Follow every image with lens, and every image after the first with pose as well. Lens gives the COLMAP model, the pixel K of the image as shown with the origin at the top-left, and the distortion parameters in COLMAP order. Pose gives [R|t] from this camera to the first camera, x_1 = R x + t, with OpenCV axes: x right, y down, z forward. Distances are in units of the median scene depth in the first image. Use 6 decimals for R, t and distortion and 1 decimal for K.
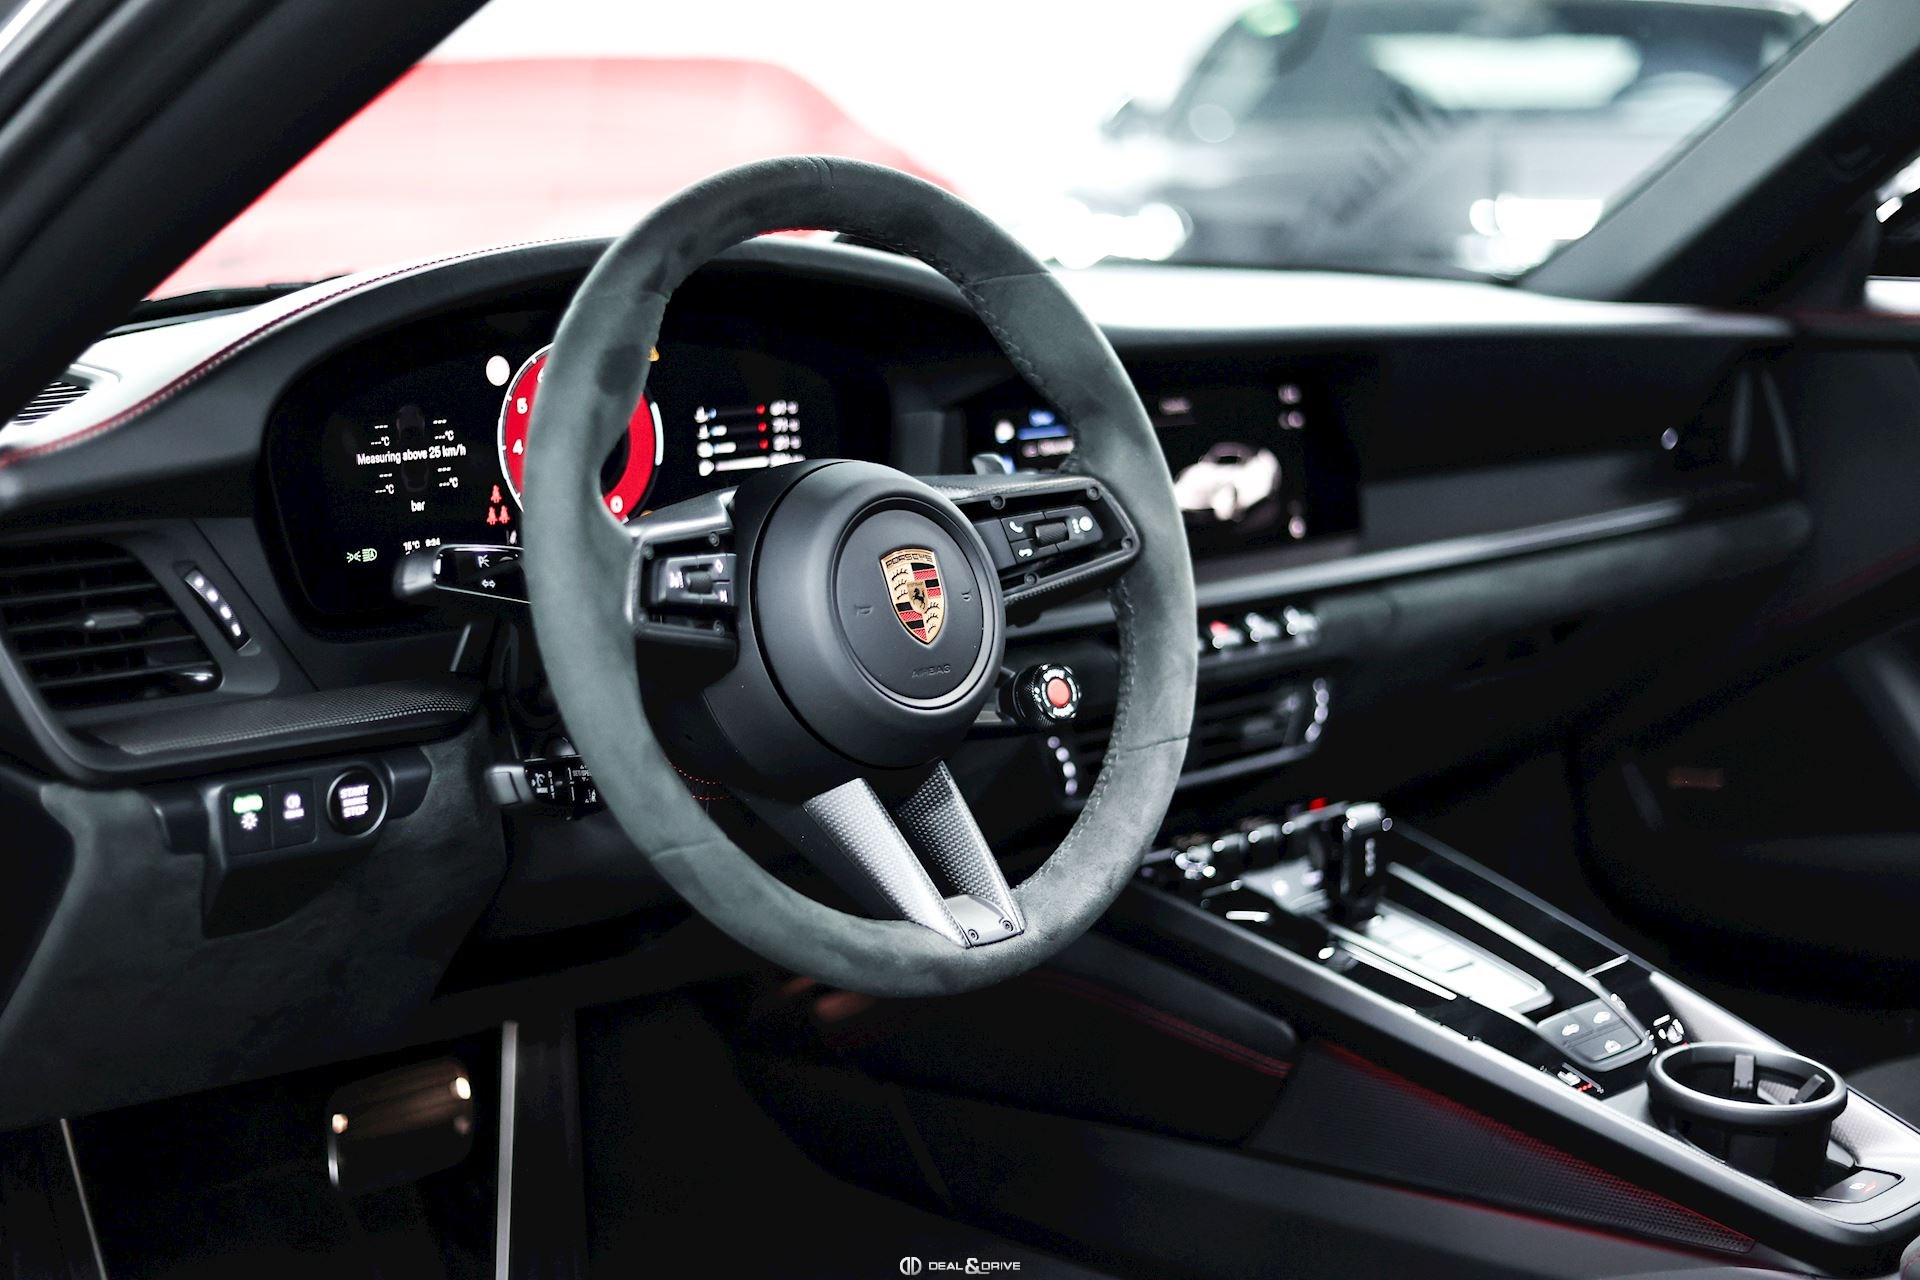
lens RADIAL K [[2777.0, 0, 960.0], [0, 2777.0, 640.0], [0, 0, 1]] dist [-0.080261, 0.090511]
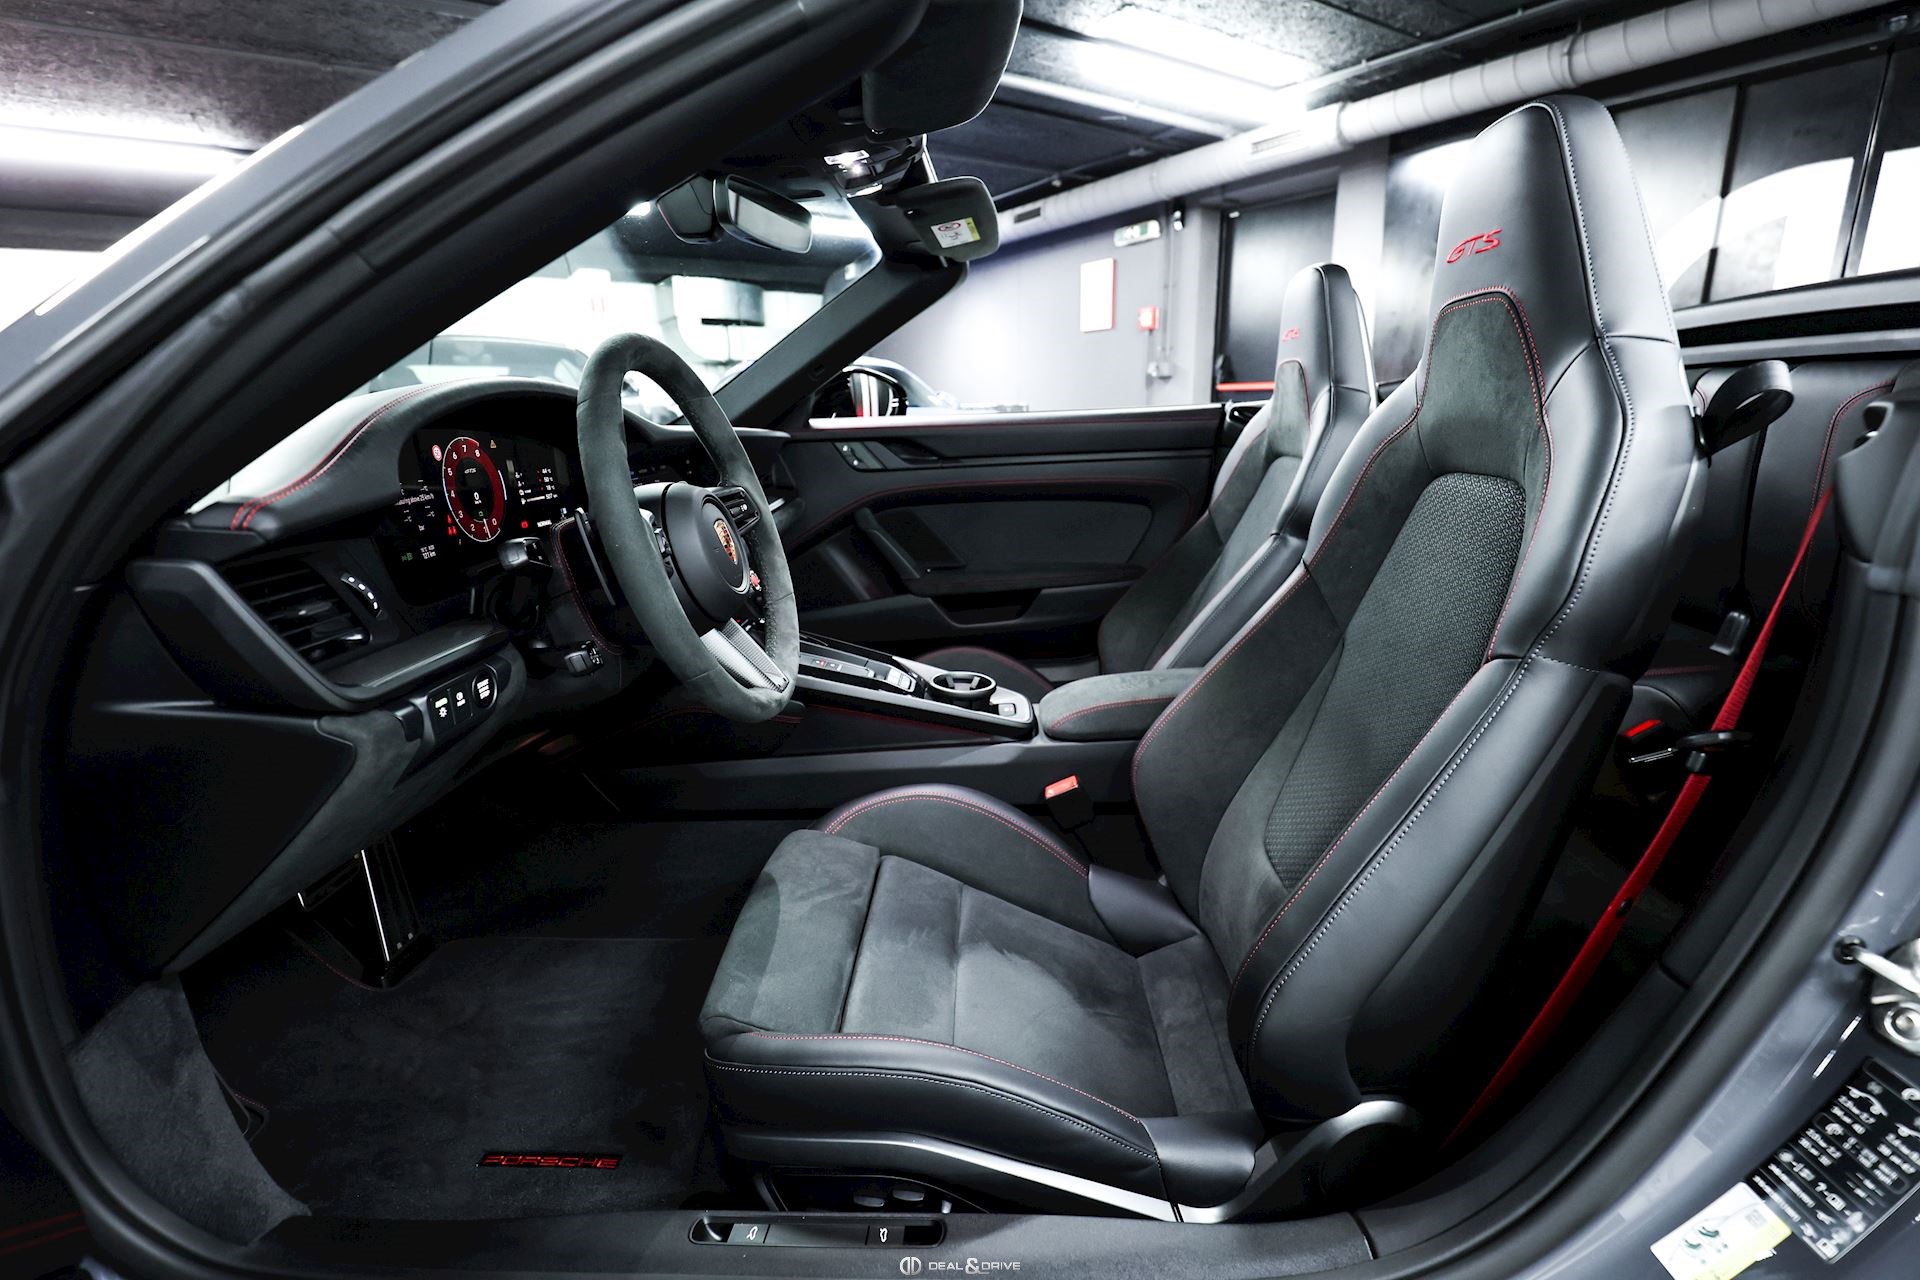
lens RADIAL K [[863.1, 0, 960.0], [0, 863.1, 640.0], [0, 0, 1]] dist [-0.001862, -0.000089]
pose [[0.719835, -0.186002, 0.668761, -0.328334], [0.125848, 0.982435, 0.137784, -0.009818], [-0.682642, -0.015020, 0.730599, 0.346135]]
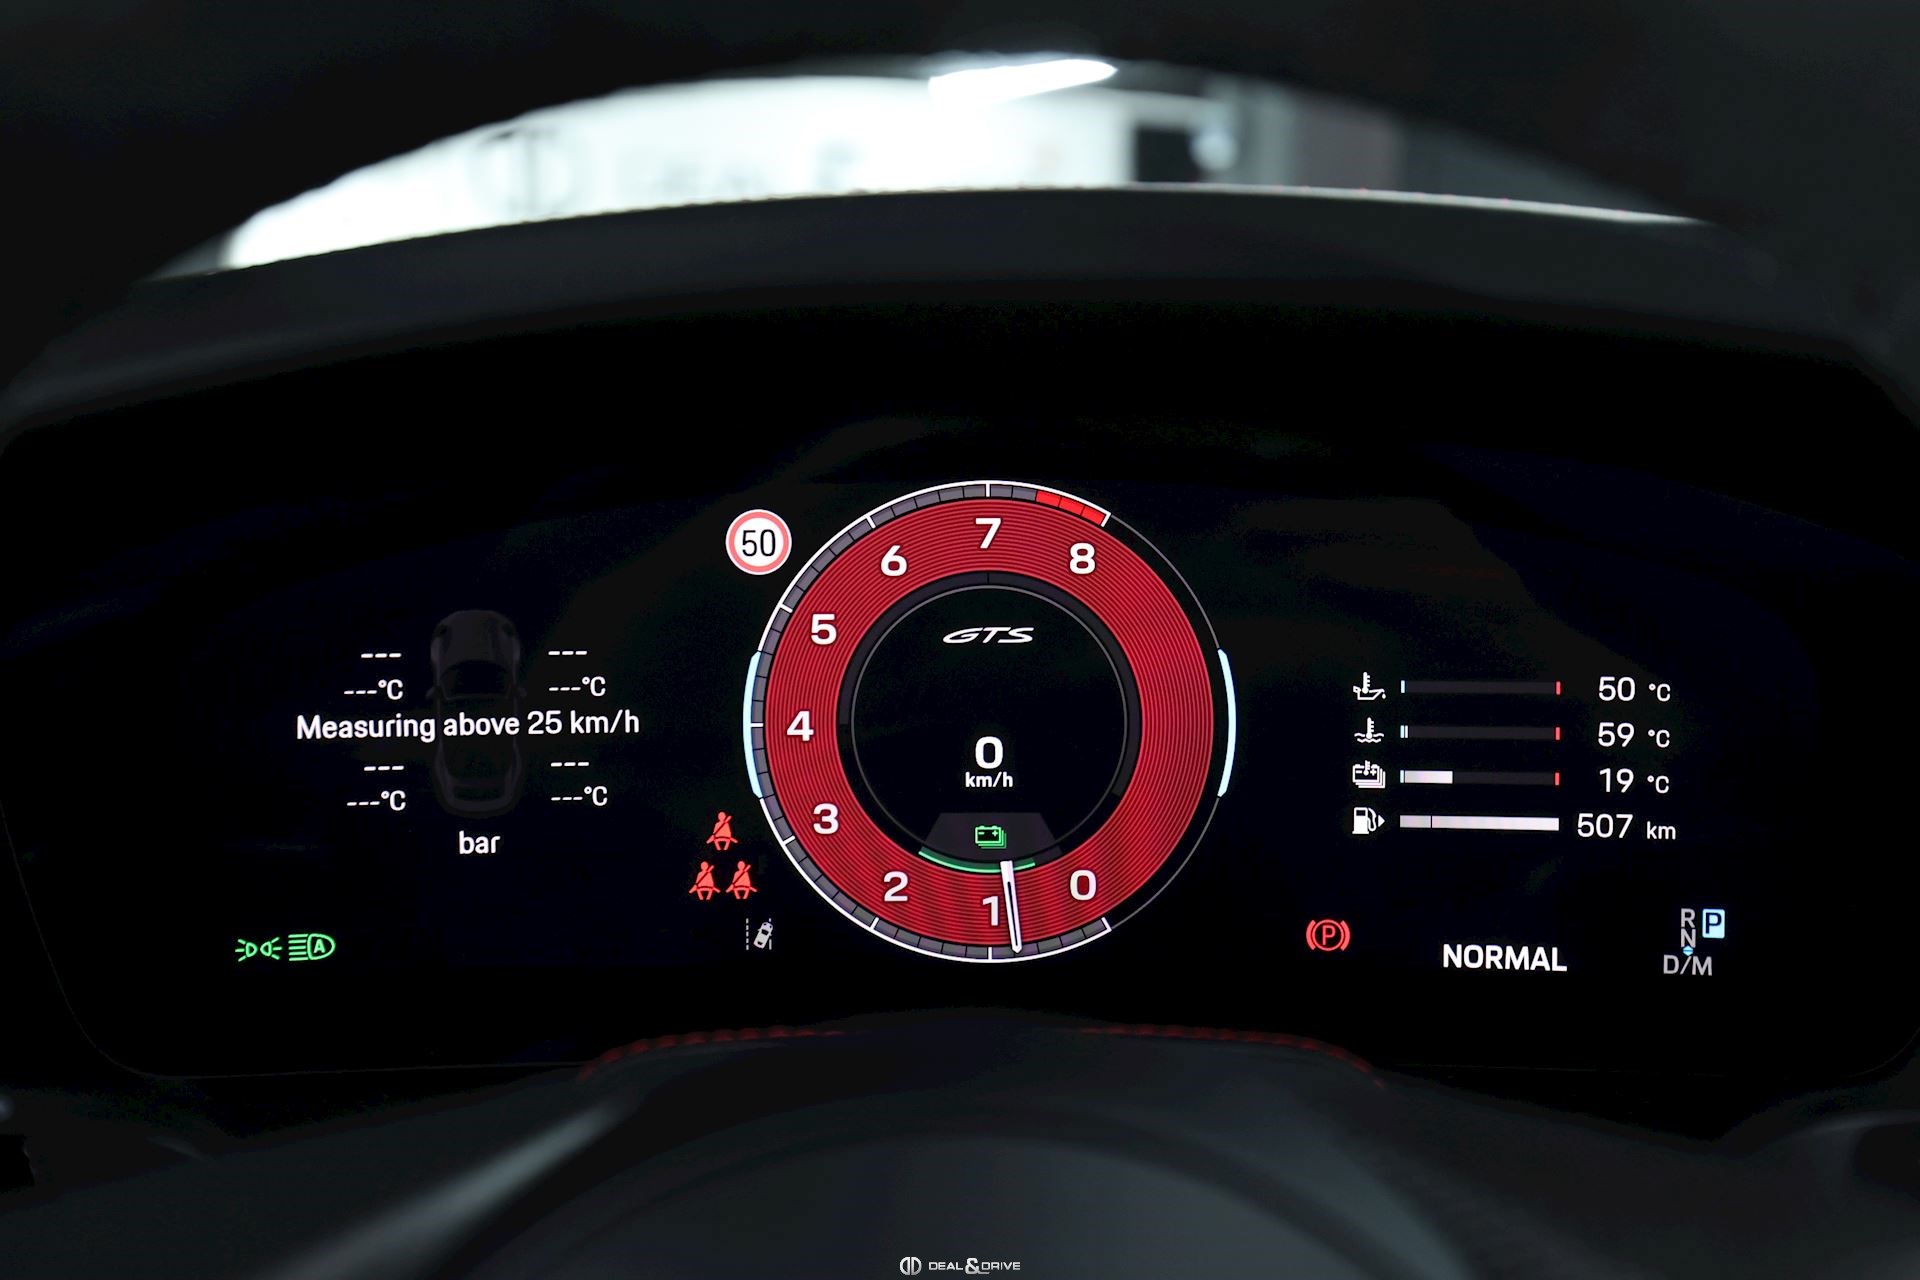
lens RADIAL K [[1930.6, 0, 960.0], [0, 1930.6, 640.0], [0, 0, 1]] dist [0.055411, -0.003356]
pose [[0.697433, 0.126478, -0.705401, 0.064187], [-0.118079, 0.991131, 0.060964, -0.105676], [0.706856, 0.040775, 0.706181, 0.828531]]
